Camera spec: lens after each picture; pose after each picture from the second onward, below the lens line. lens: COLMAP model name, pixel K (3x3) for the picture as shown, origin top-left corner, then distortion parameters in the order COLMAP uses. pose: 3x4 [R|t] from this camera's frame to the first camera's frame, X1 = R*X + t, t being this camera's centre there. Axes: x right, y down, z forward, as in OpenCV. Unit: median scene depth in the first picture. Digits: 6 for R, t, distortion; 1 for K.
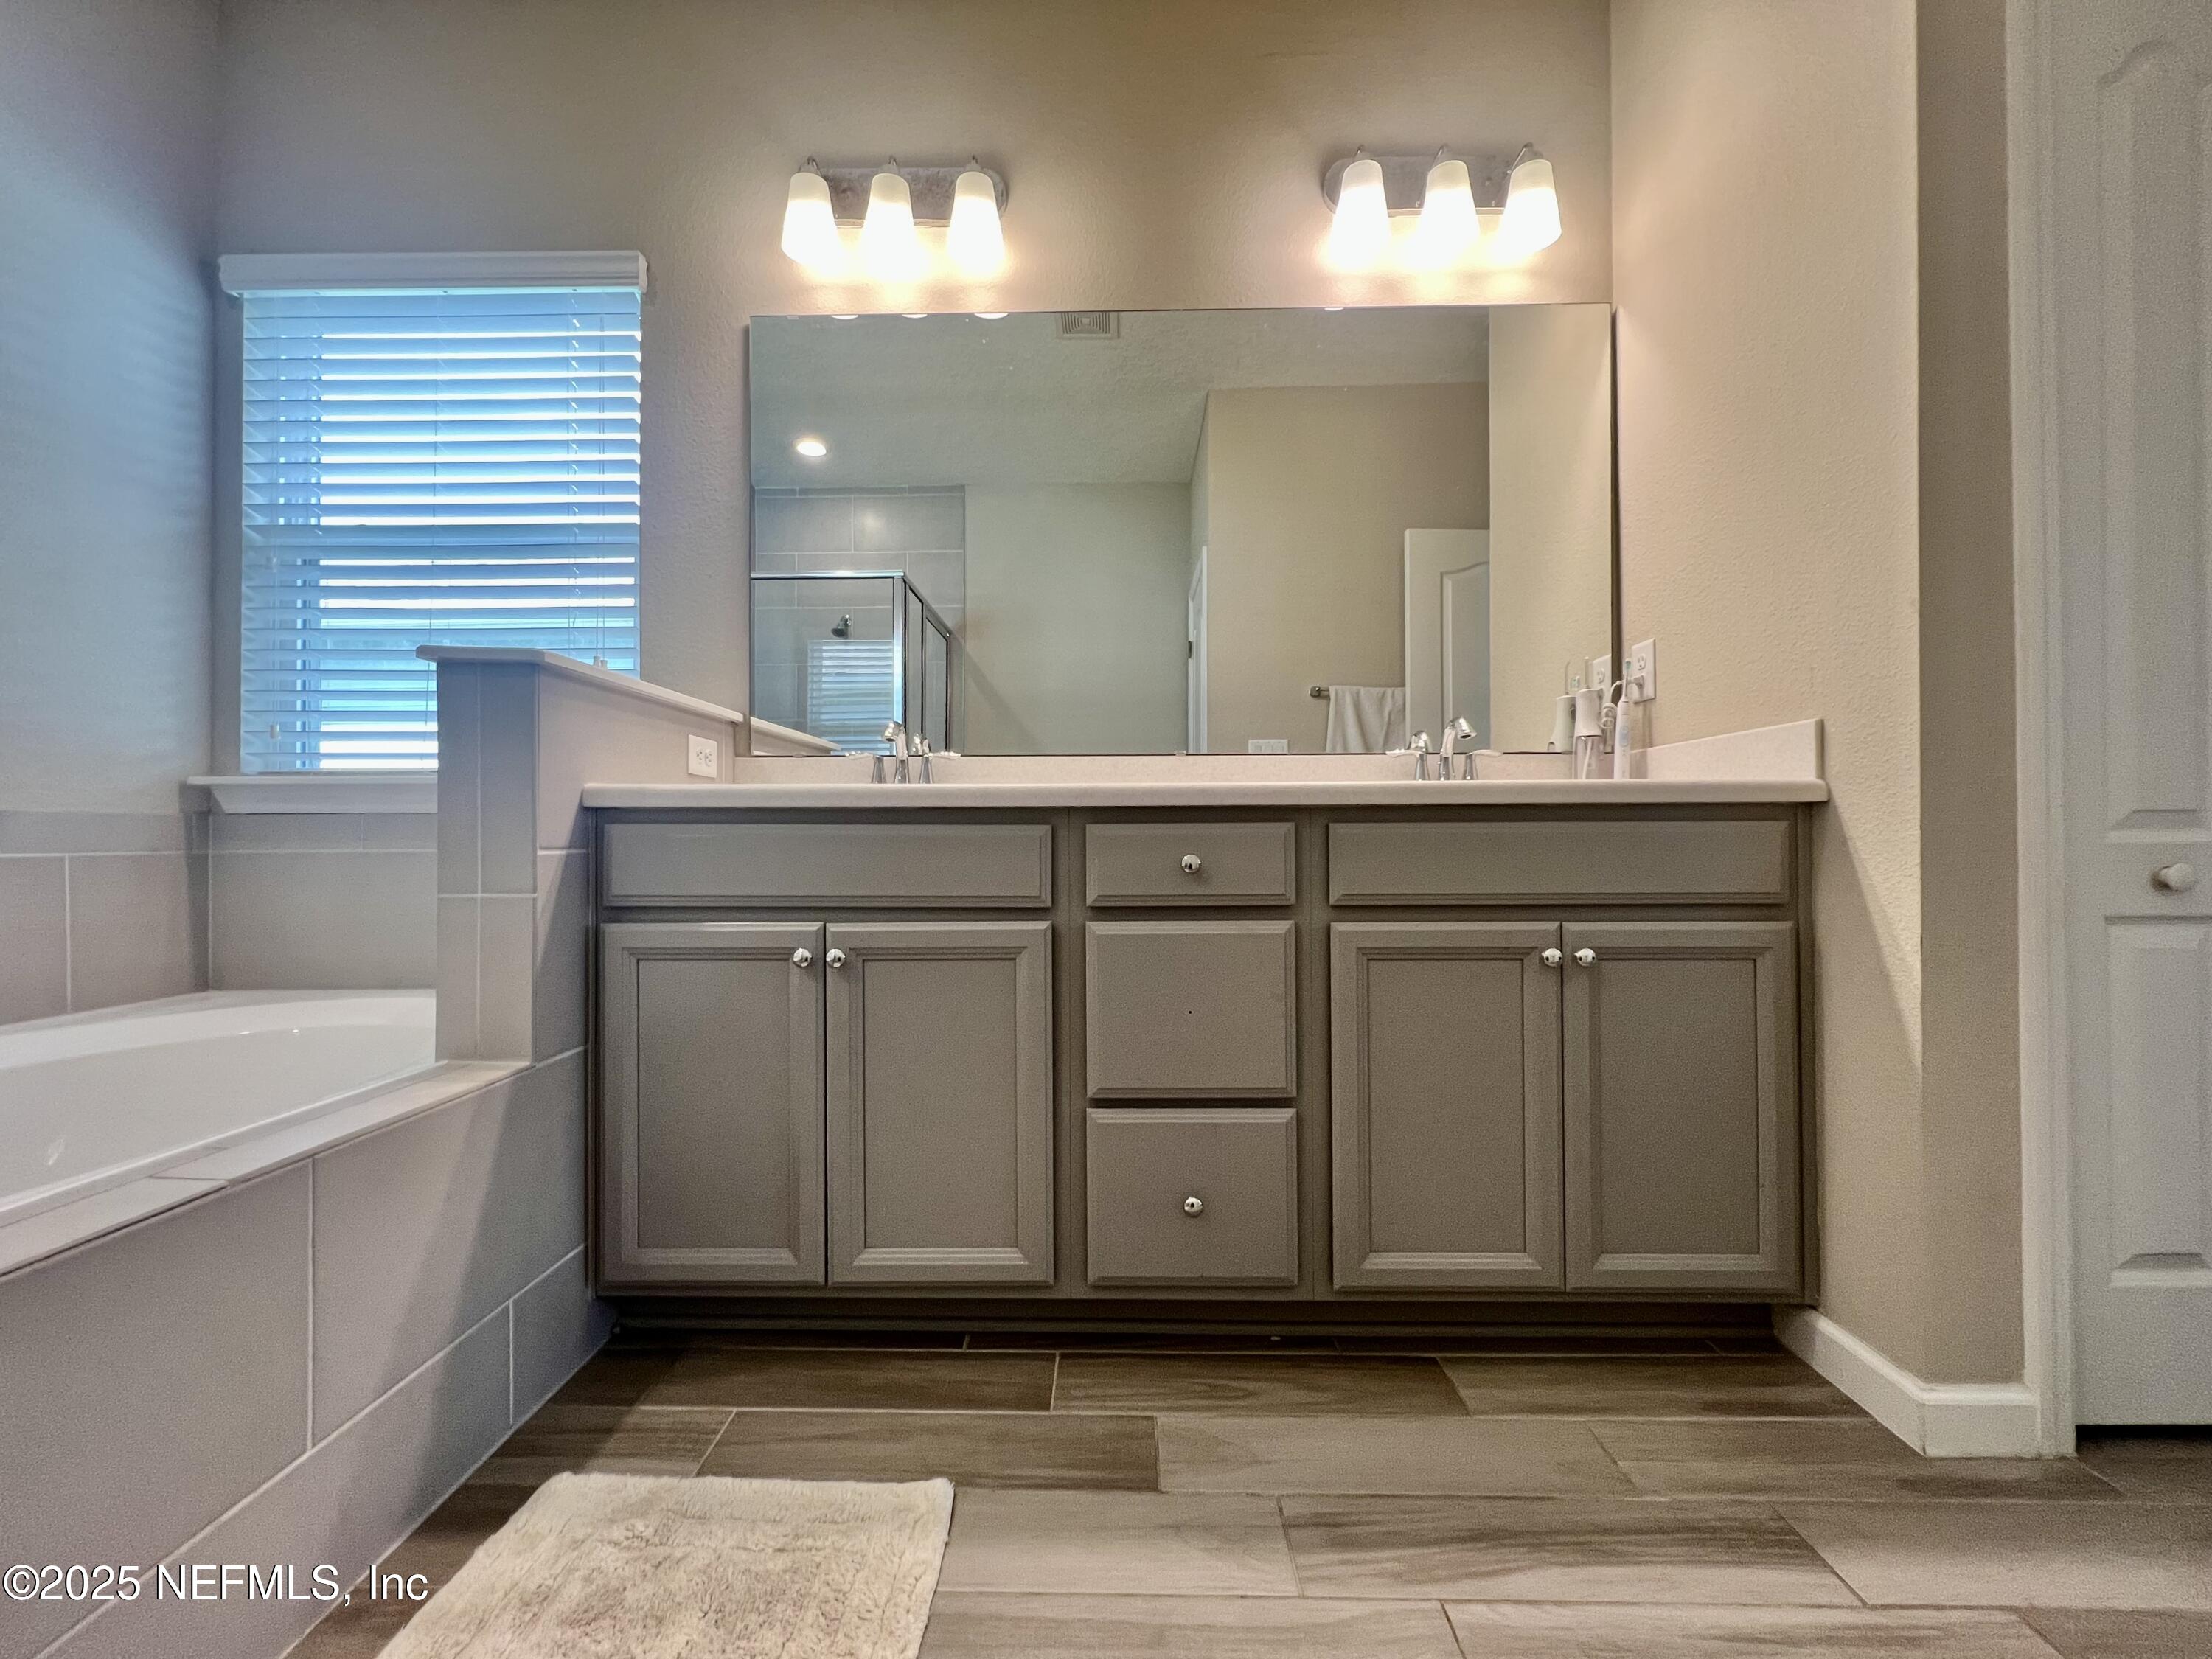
lens RADIAL K [[889.5, 0, 1103.1], [0, 889.5, 830.8], [0, 0, 1]] dist [-0.001514, 0.000423]
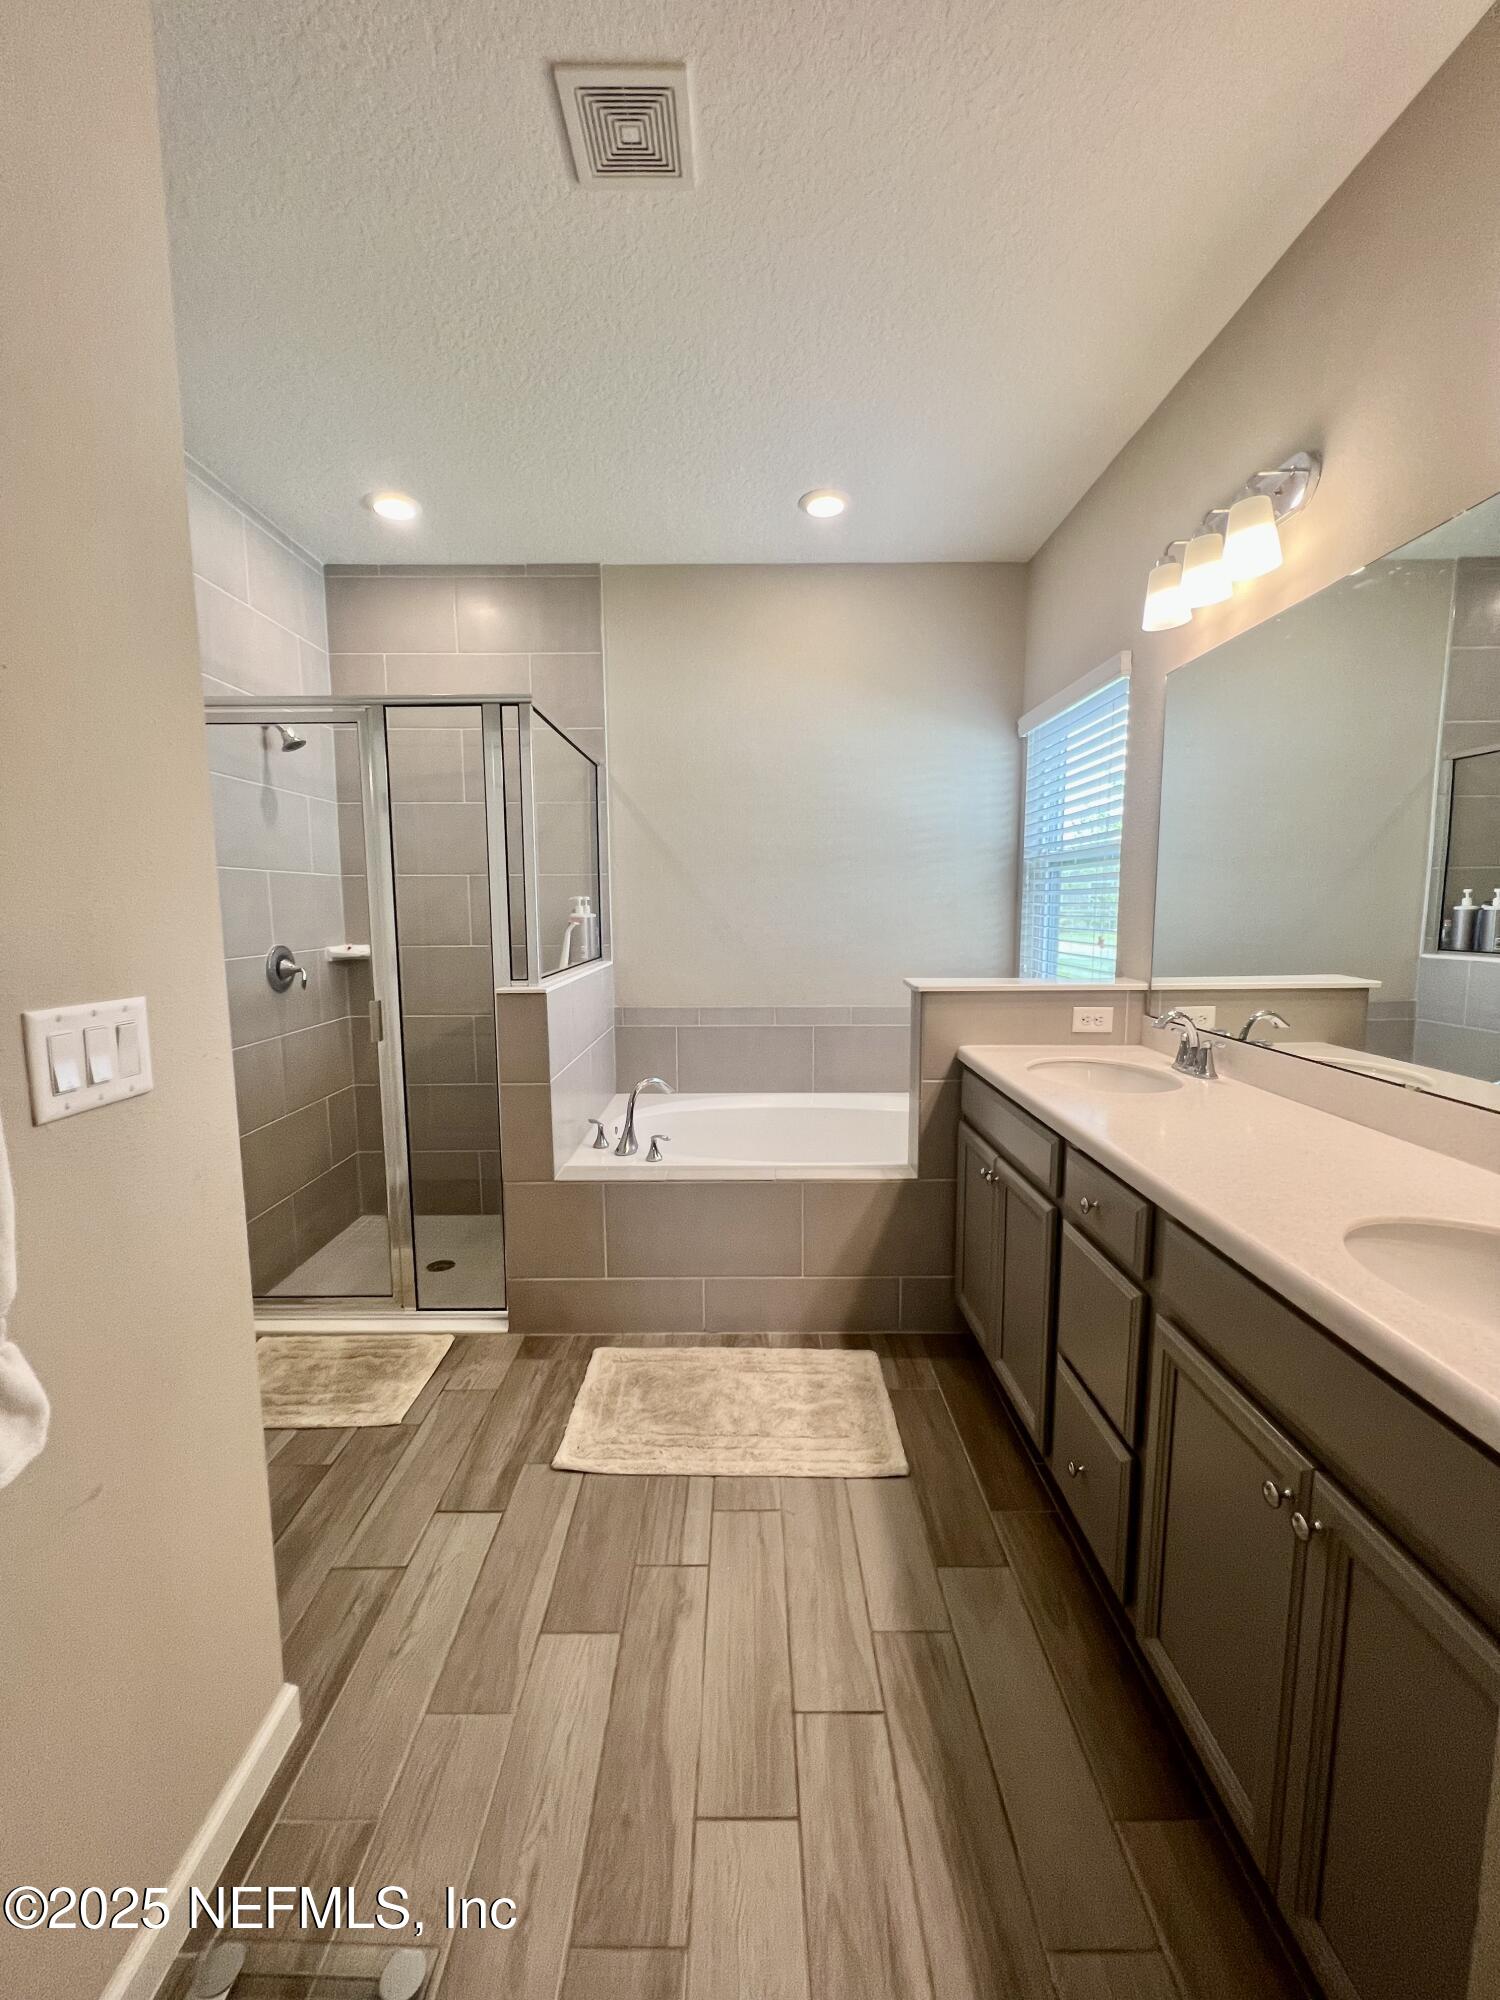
lens RADIAL K [[804.3, 0, 750.0], [0, 804.3, 1000.0], [0, 0, 1]] dist [-0.001514, 0.000423]
pose [[0.029293, 0.123570, -0.991903, 1.336789], [0.006523, 0.992284, 0.123810, -0.449201], [0.999550, -0.010097, 0.028261, 0.612028]]
